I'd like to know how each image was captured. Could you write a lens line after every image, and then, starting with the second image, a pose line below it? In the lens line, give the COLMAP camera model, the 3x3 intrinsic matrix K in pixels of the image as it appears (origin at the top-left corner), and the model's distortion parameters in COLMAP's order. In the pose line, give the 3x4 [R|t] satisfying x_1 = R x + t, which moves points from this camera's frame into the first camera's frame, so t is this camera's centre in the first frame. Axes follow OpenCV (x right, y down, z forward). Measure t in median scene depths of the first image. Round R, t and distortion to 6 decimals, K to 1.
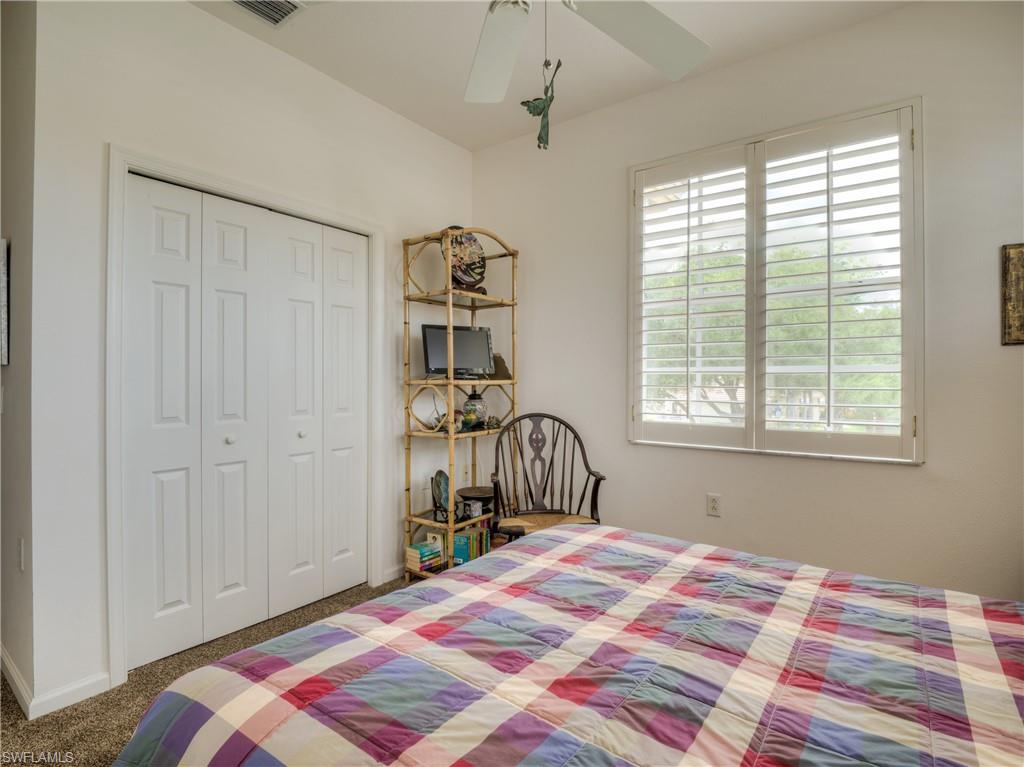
lens RADIAL K [[513.9, 0, 510.3], [0, 513.9, 379.1], [0, 0, 1]] dist [-0.023576, -0.000886]
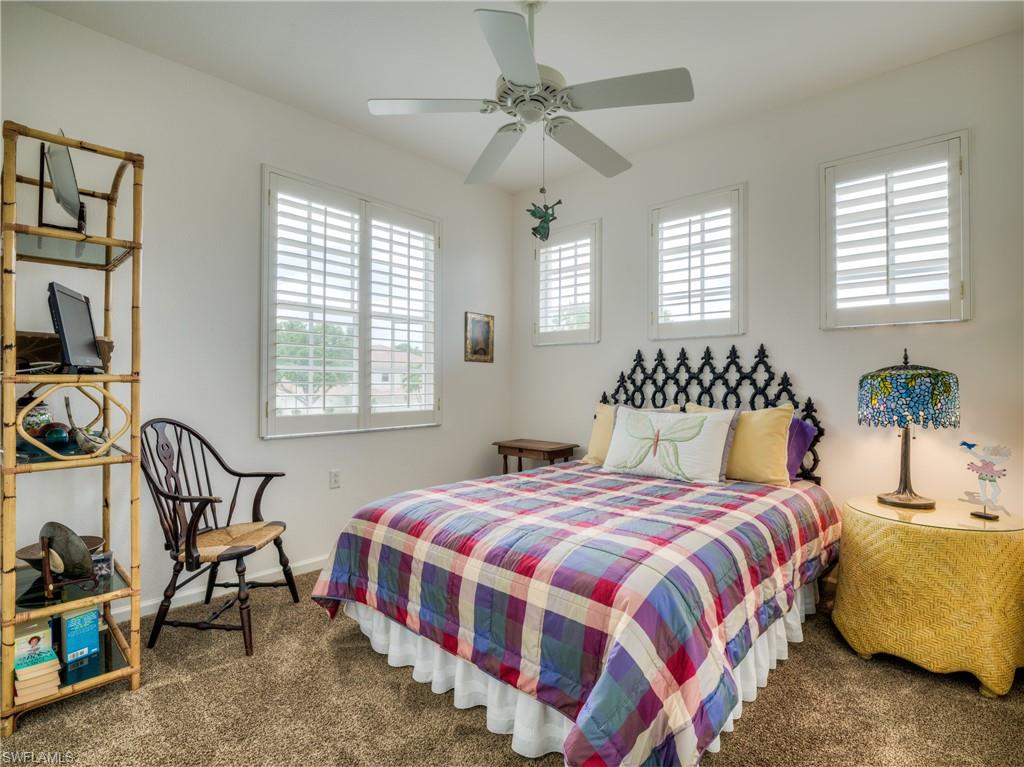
lens RADIAL K [[509.2, 0, 510.7], [0, 509.2, 380.2], [0, 0, 1]] dist [-0.006176, -0.016864]
pose [[0.085104, -0.004633, 0.996361, -0.736043], [-0.013180, 0.999896, 0.005775, -0.003937], [-0.996285, -0.013623, 0.085035, 0.444039]]
